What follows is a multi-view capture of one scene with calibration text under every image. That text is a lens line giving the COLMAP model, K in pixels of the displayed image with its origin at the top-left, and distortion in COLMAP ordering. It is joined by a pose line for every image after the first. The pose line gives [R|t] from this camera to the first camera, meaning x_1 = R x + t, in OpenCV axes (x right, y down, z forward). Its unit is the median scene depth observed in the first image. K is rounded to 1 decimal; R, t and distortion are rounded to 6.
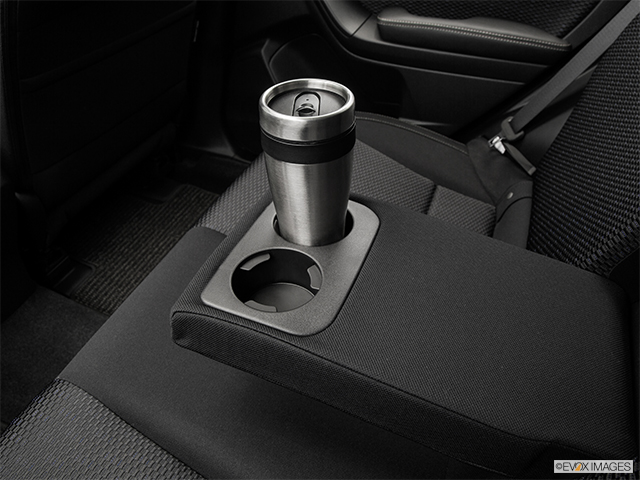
lens RADIAL K [[532.8, 0, 320.0], [0, 532.8, 240.0], [0, 0, 1]] dist [-0.102195, 0.104036]
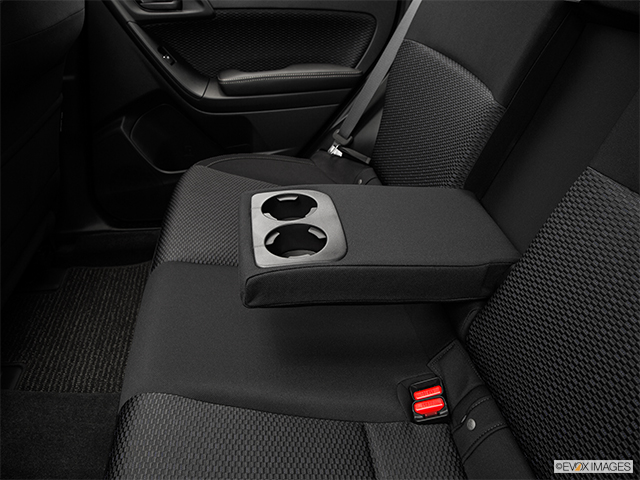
lens RADIAL K [[532.8, 0, 320.0], [0, 532.8, 240.0], [0, 0, 1]] dist [-0.102195, 0.104036]
pose [[0.865416, -0.293091, 0.406390, -0.302431], [0.341629, 0.938468, -0.050677, 0.082394], [-0.366531, 0.182691, 0.912293, -0.167547]]
